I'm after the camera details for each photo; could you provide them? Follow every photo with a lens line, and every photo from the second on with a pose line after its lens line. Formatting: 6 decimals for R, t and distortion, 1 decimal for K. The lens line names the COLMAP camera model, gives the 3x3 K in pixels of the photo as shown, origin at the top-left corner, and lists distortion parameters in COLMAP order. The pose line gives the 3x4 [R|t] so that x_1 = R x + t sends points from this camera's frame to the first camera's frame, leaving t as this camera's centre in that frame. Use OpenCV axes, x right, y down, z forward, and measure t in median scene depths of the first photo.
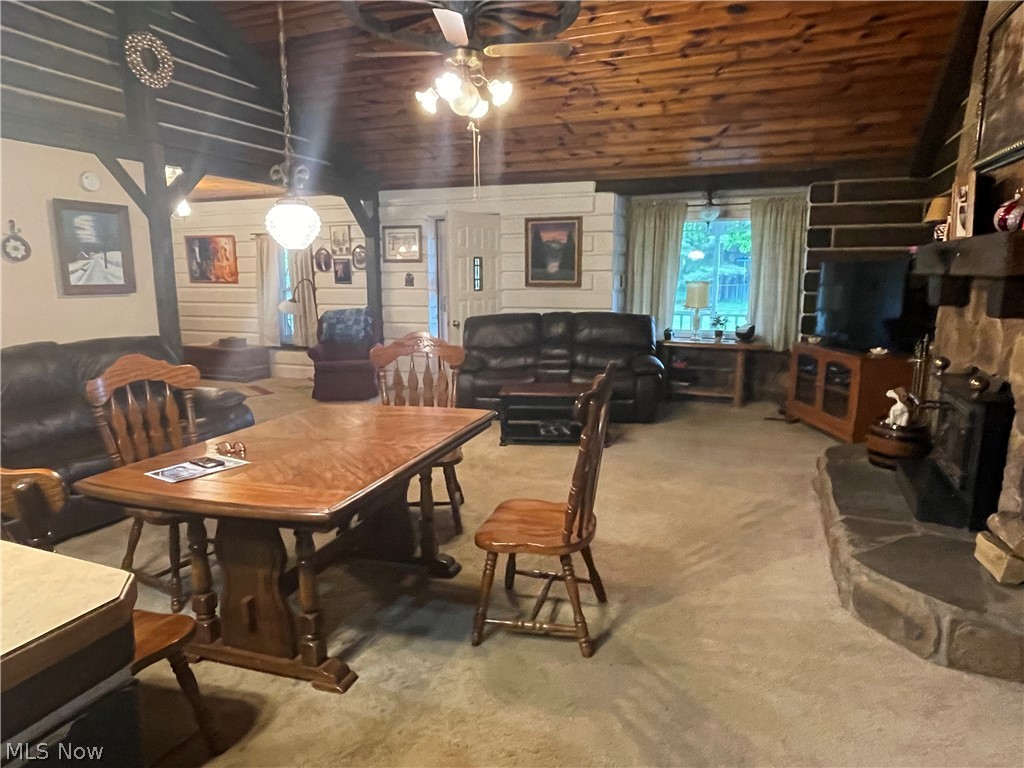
lens RADIAL K [[635.1, 0, 509.1], [0, 635.1, 386.0], [0, 0, 1]] dist [0.002385, -0.007997]
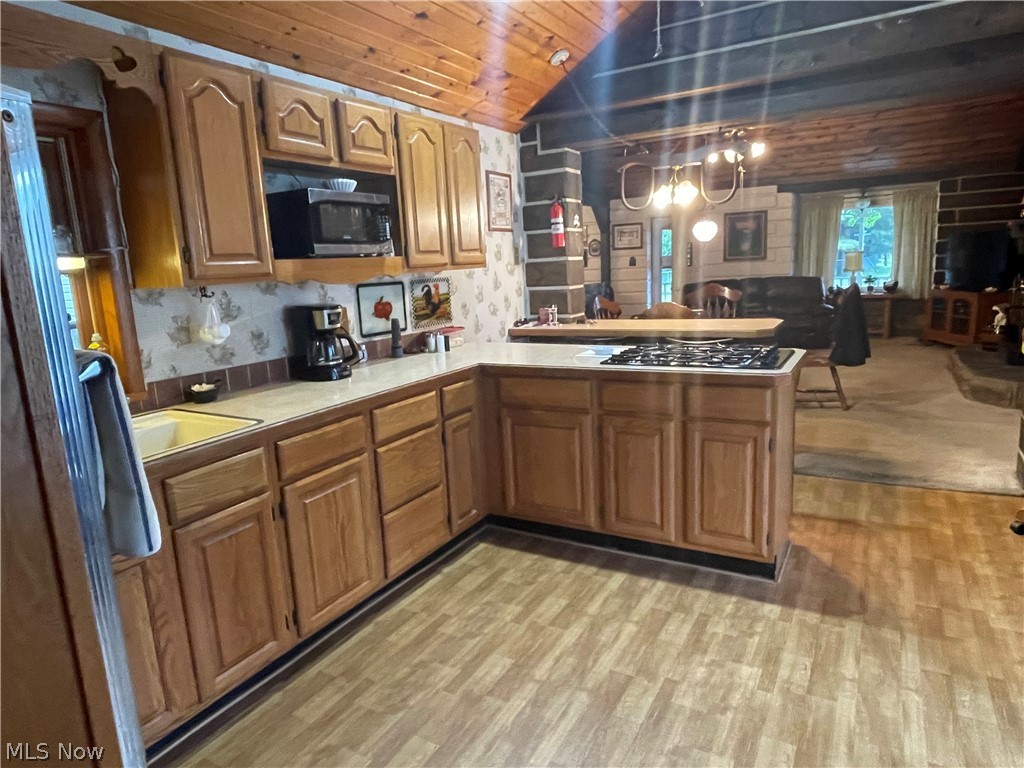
lens RADIAL K [[635.1, 0, 517.4], [0, 635.1, 382.4], [0, 0, 1]] dist [0.002385, -0.007997]
pose [[0.990516, -0.022418, -0.135557, -0.314079], [0.023875, 0.999673, 0.009132, 0.115449], [0.135308, -0.012281, 0.990727, -0.610163]]
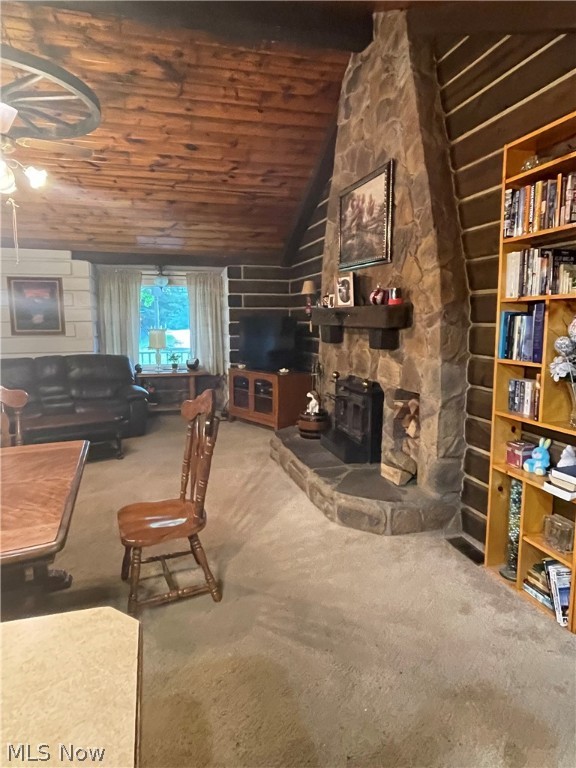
lens RADIAL K [[476.3, 0, 290.0], [0, 476.3, 384.2], [0, 0, 1]] dist [0.002385, -0.007997]
pose [[0.782693, -0.084742, 0.616612, -0.153067], [0.110179, 0.993906, -0.003262, -0.012235], [-0.612579, 0.070491, 0.787260, 0.016786]]
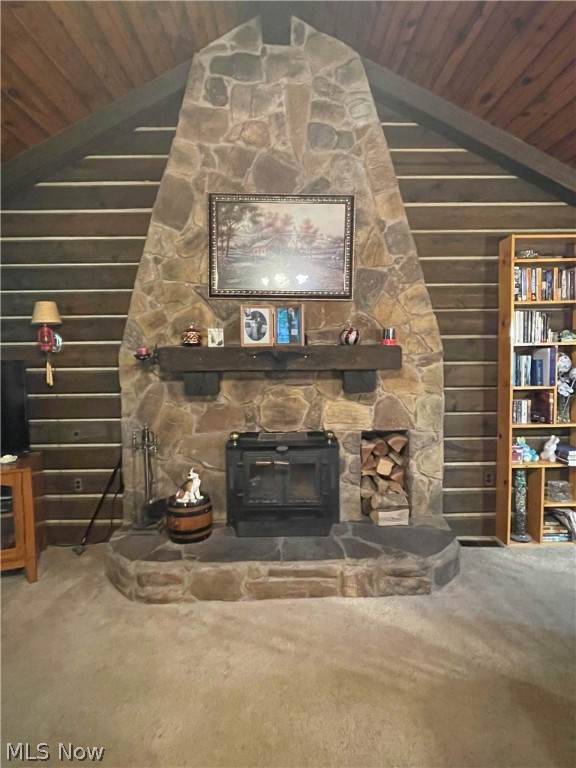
lens RADIAL K [[422.2, 0, 285.5], [0, 422.2, 377.9], [0, 0, 1]] dist [0.001869, -0.001763]
pose [[-0.385344, -0.053705, 0.921209, -0.105322], [0.174268, 0.976106, 0.129802, -0.156253], [-0.906168, 0.210556, -0.366778, 0.747403]]
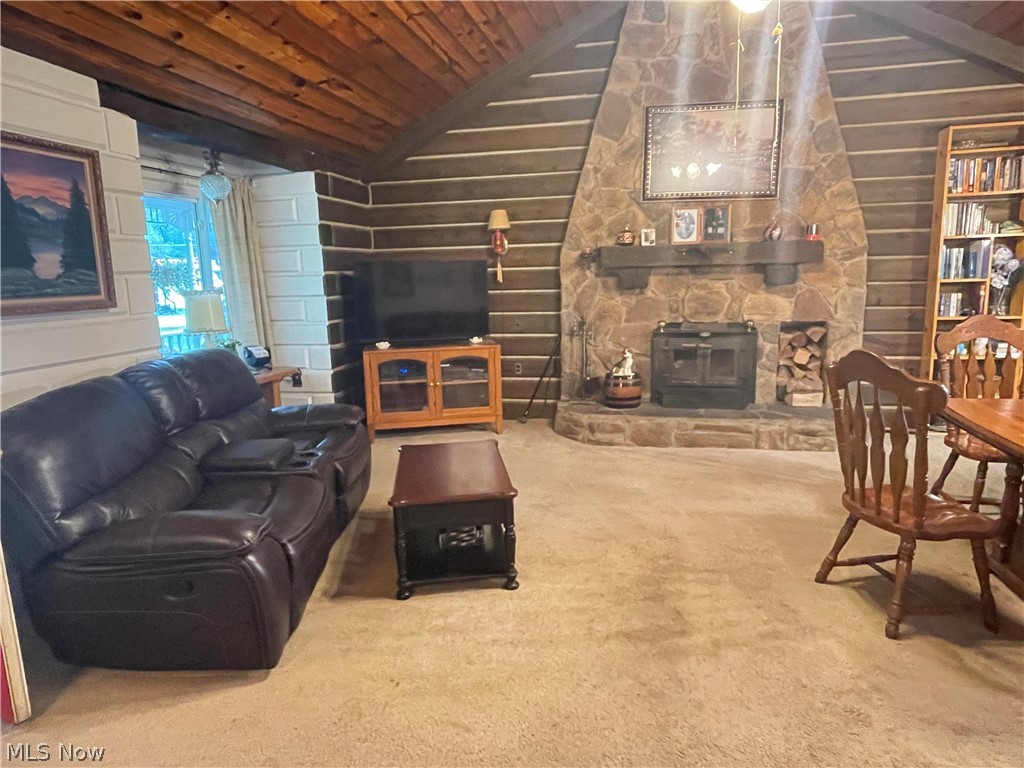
lens RADIAL K [[635.1, 0, 507.6], [0, 635.1, 385.8], [0, 0, 1]] dist [0.002385, -0.007997]
pose [[-0.160921, -0.169867, 0.972240, -0.481895], [0.198275, 0.959431, 0.200447, -0.170503], [-0.966846, 0.225027, -0.120712, 0.981406]]
